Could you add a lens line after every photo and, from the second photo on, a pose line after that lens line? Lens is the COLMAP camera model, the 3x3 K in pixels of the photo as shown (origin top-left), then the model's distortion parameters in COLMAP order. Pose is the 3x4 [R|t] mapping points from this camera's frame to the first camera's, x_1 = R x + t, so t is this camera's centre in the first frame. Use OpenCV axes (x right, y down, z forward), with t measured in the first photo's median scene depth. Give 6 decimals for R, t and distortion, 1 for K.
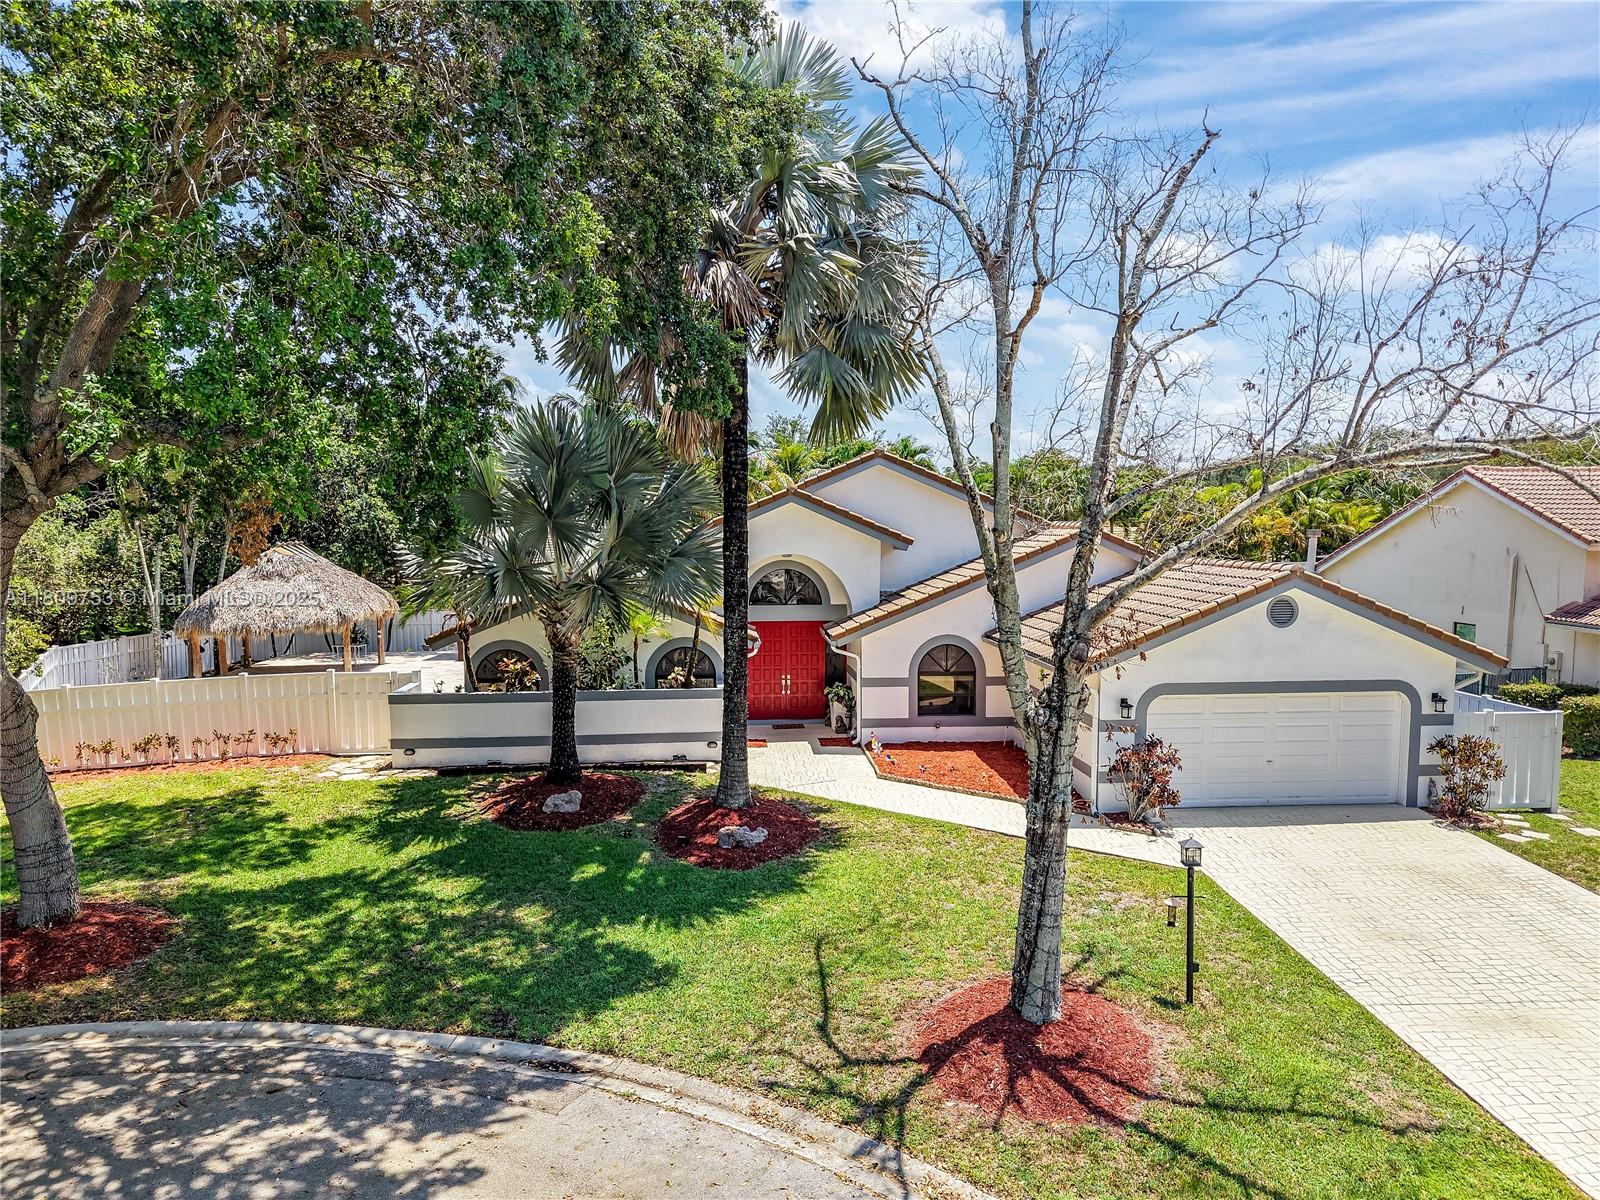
lens RADIAL K [[1095.0, 0, 792.5], [0, 1095.0, 612.5], [0, 0, 1]] dist [0.020388, 0.000466]
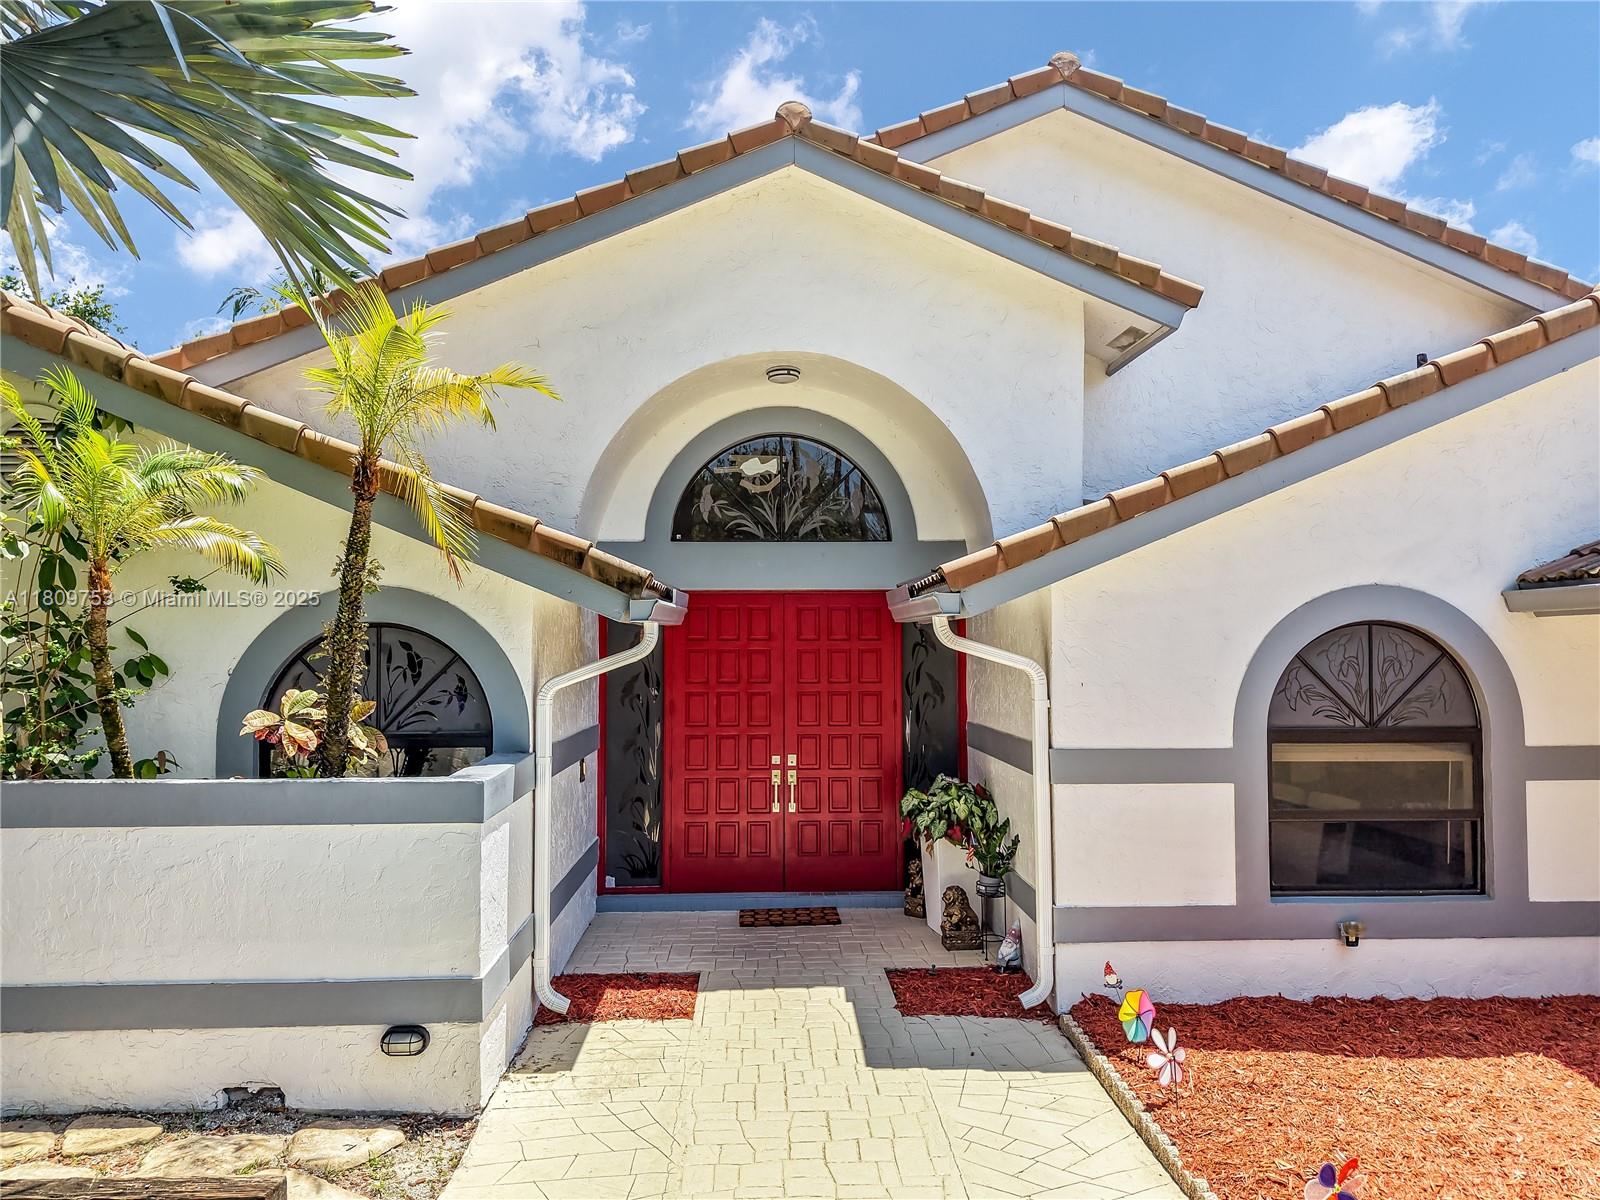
lens RADIAL K [[1095.0, 0, 795.0], [0, 1095.0, 600.2], [0, 0, 1]] dist [0.020388, 0.000466]
pose [[0.999166, -0.003262, -0.040706, 0.011635], [-0.002200, 0.991055, -0.133432, 0.057405], [0.040777, 0.133411, 0.990222, 0.699298]]
